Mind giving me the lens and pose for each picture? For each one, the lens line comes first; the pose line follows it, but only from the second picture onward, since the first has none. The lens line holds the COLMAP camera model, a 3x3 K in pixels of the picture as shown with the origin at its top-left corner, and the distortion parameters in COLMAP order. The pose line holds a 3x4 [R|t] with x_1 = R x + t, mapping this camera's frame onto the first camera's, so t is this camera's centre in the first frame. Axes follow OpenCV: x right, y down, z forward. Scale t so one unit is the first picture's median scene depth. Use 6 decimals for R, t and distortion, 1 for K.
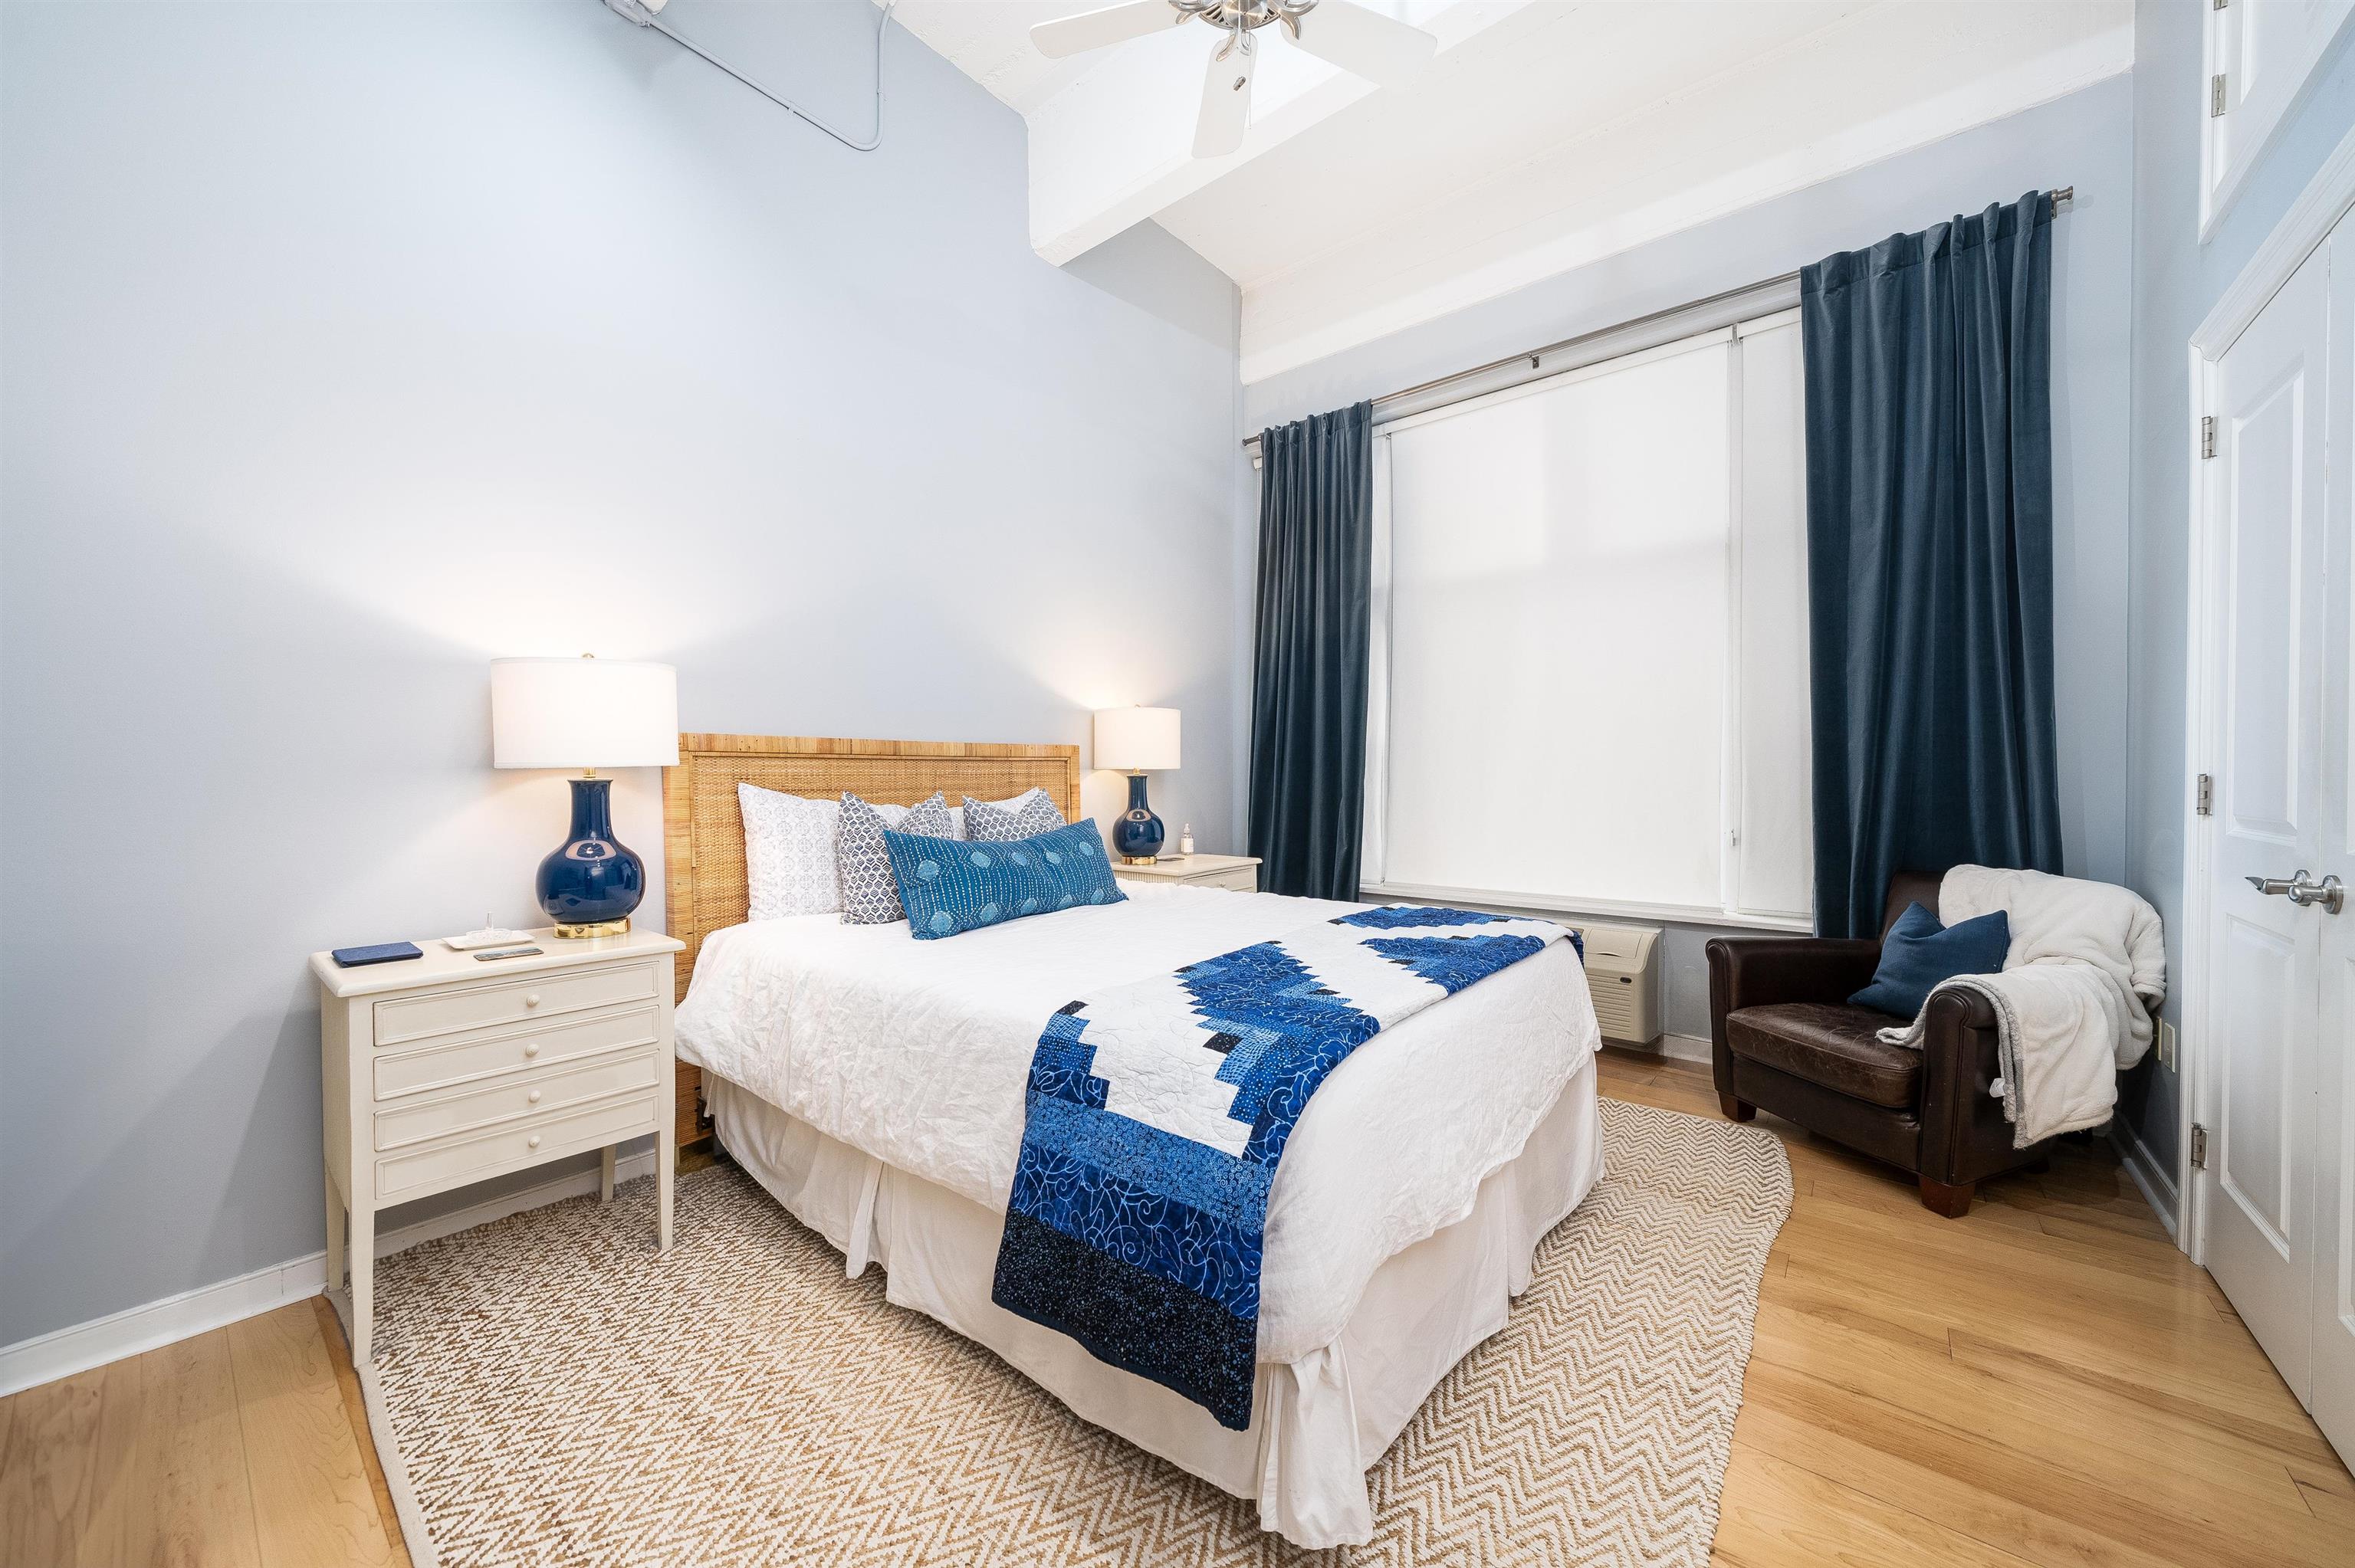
lens RADIAL K [[849.2, 0, 1176.5], [0, 849.2, 780.6], [0, 0, 1]] dist [-0.005573, 0.000253]
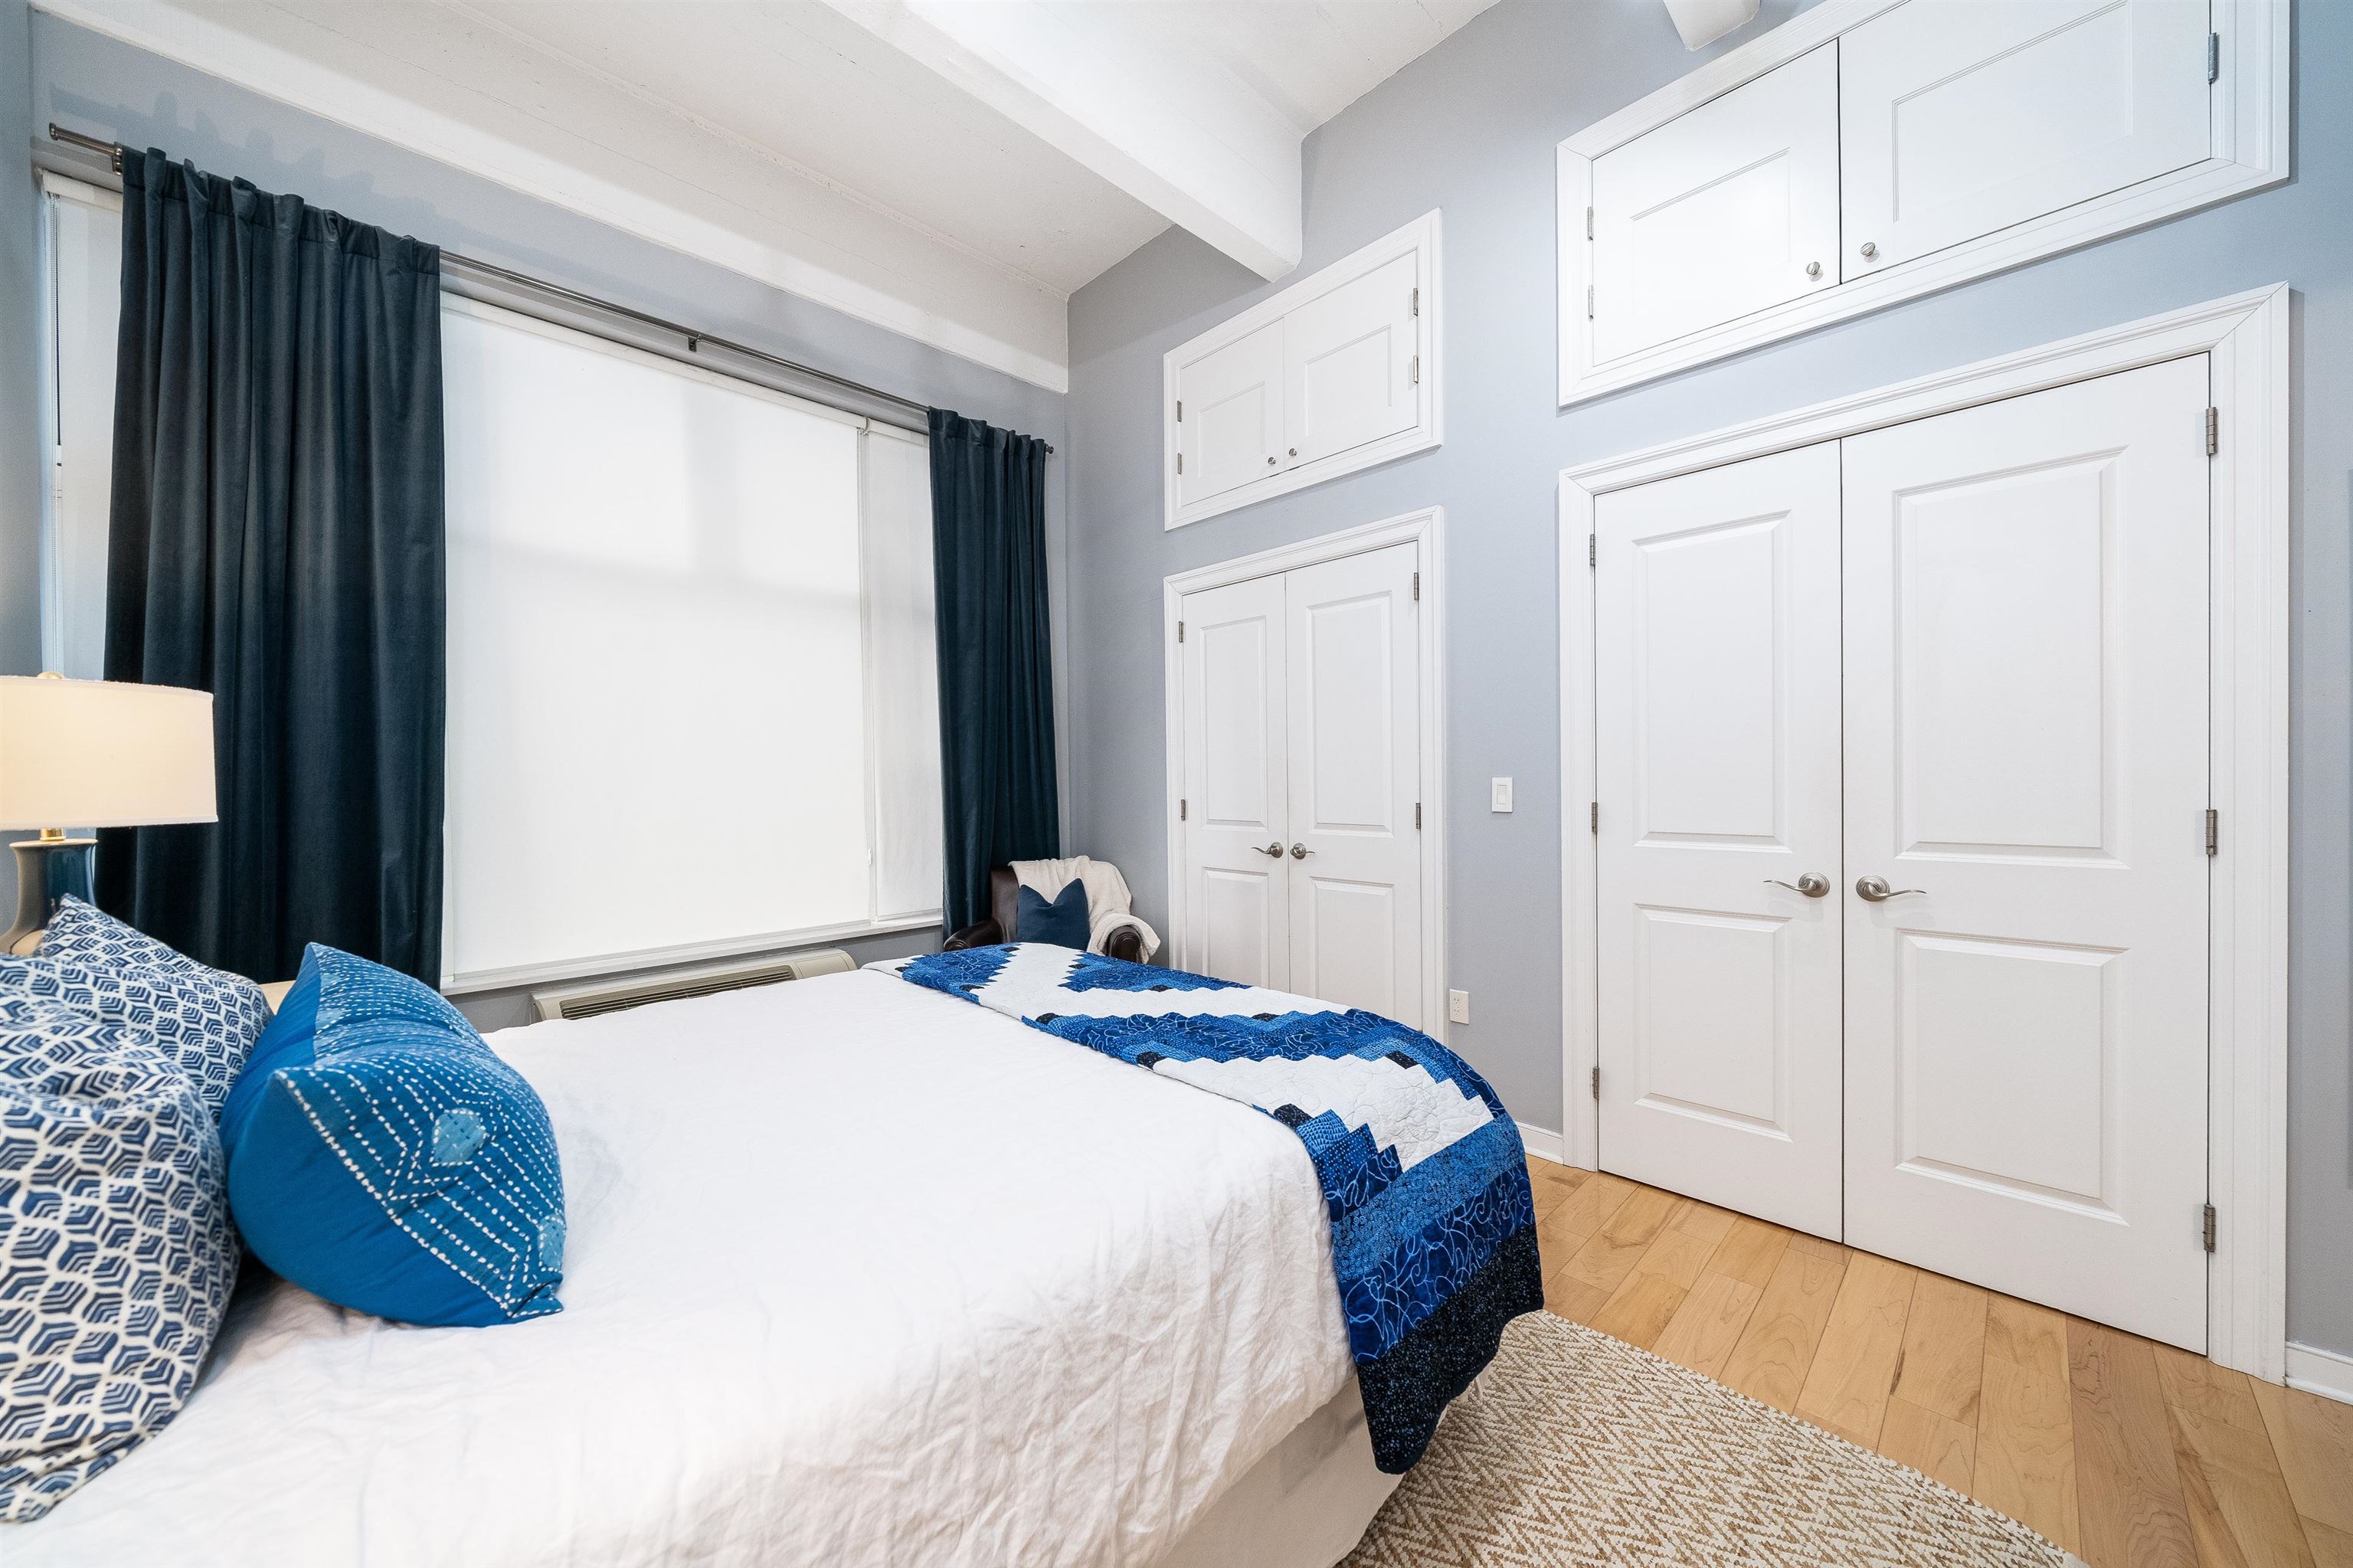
lens RADIAL K [[827.9, 0, 1190.7], [0, 827.9, 787.9], [0, 0, 1]] dist [-0.006621, 0.000392]
pose [[0.112515, -0.006323, 0.993630, -0.525148], [0.021216, 0.999767, 0.003959, -0.033669], [-0.993424, 0.020635, 0.112623, 0.556056]]
